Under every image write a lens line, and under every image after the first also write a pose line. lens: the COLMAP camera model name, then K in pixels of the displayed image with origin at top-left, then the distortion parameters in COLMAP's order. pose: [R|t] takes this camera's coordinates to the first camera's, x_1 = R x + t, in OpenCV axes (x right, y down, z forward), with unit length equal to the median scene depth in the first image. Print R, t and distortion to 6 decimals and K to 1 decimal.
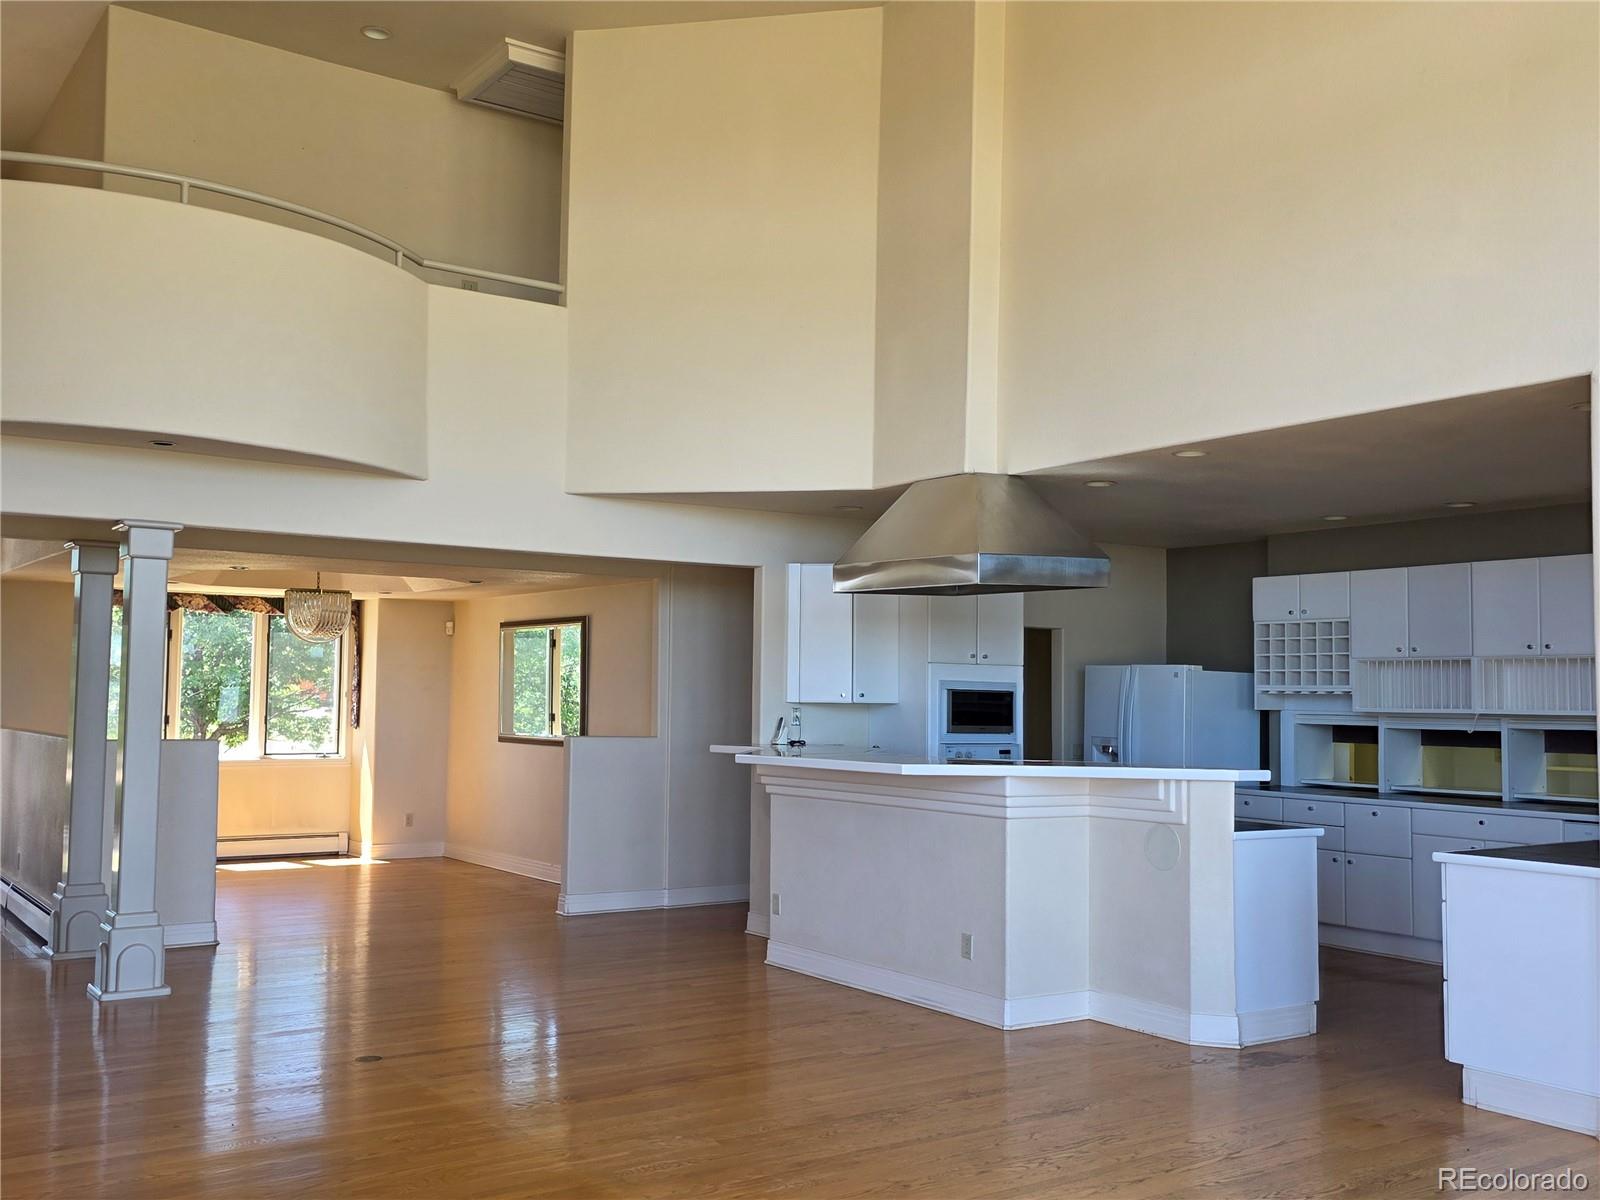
lens RADIAL K [[1532.1, 0, 805.7], [0, 1532.1, 602.4], [0, 0, 1]] dist [0.056092, 0.000000]
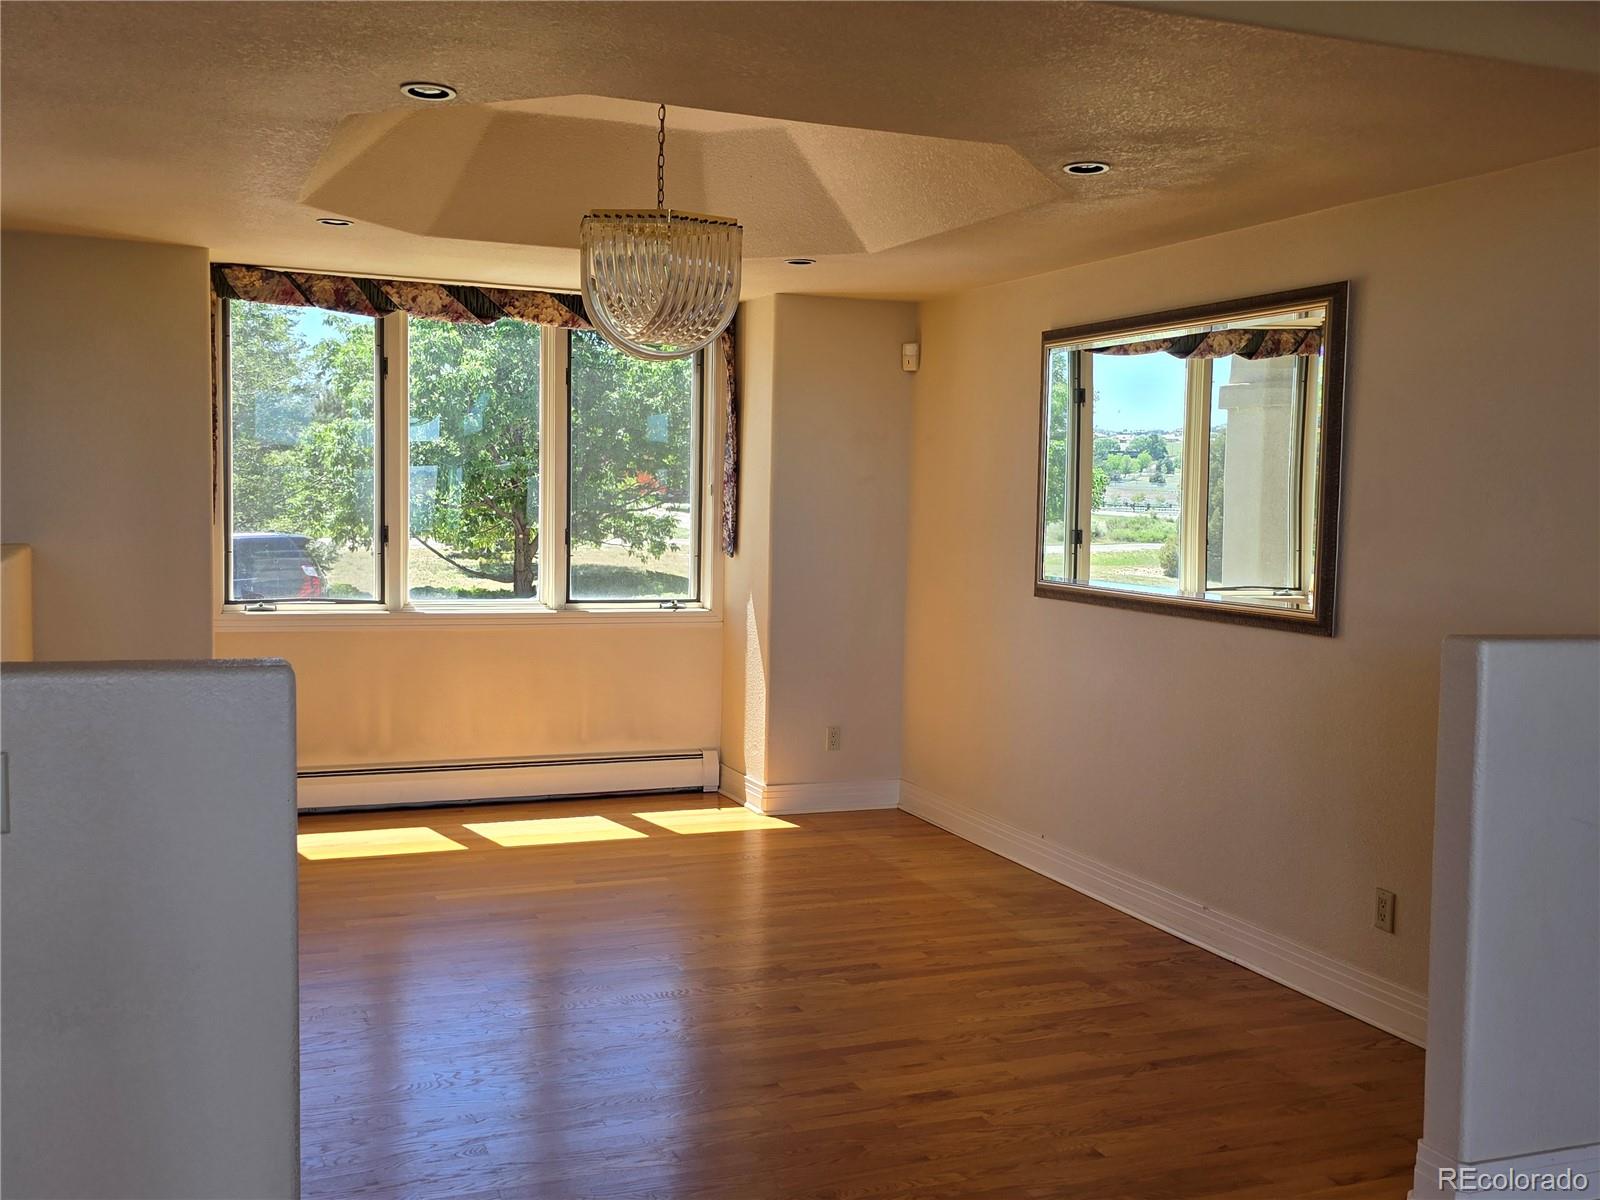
lens RADIAL K [[1532.1, 0, 788.7], [0, 1532.1, 600.4], [0, 0, 1]] dist [0.056092, 0.000000]
pose [[0.975738, 0.026342, -0.217350, -0.162566], [0.001909, 0.991674, 0.128758, 0.030945], [0.218932, -0.126049, 0.967564, 0.509708]]
